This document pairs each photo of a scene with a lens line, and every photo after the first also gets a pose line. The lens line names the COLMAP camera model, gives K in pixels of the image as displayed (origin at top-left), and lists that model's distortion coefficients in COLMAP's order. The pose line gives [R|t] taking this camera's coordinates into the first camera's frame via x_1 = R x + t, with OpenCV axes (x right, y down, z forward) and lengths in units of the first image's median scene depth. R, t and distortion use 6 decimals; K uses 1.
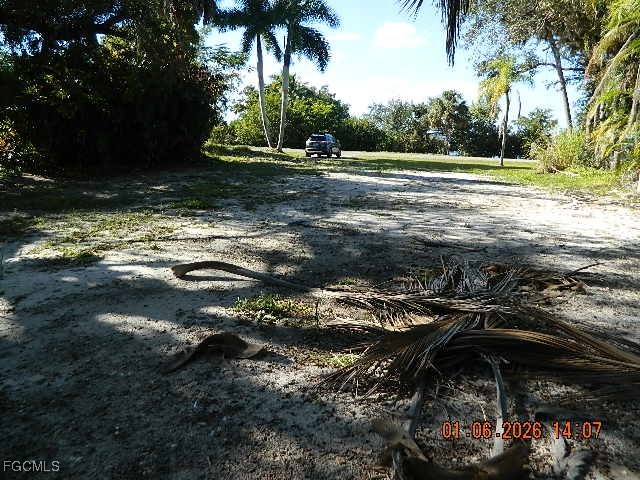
lens RADIAL K [[462.6, 0, 318.1], [0, 462.6, 239.2], [0, 0, 1]] dist [-0.009761, -0.002946]
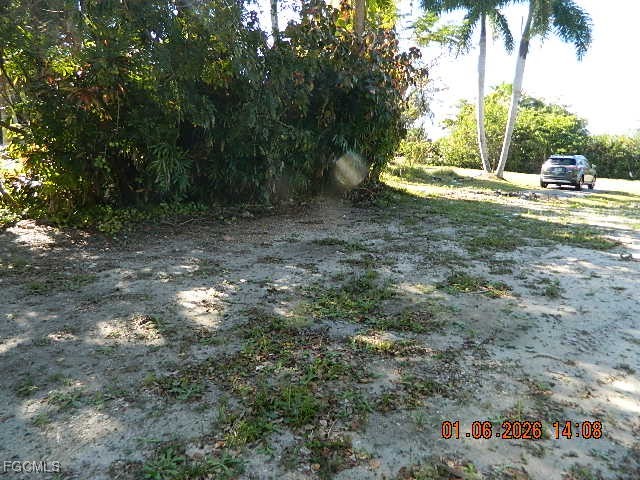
lens RADIAL K [[462.6, 0, 320.5], [0, 462.6, 238.2], [0, 0, 1]] dist [-0.009761, -0.002946]
pose [[0.910686, 0.089958, -0.403186, -0.038896], [-0.106017, 0.994208, -0.017637, -0.056390], [0.399264, 0.058807, 0.914948, 0.250197]]
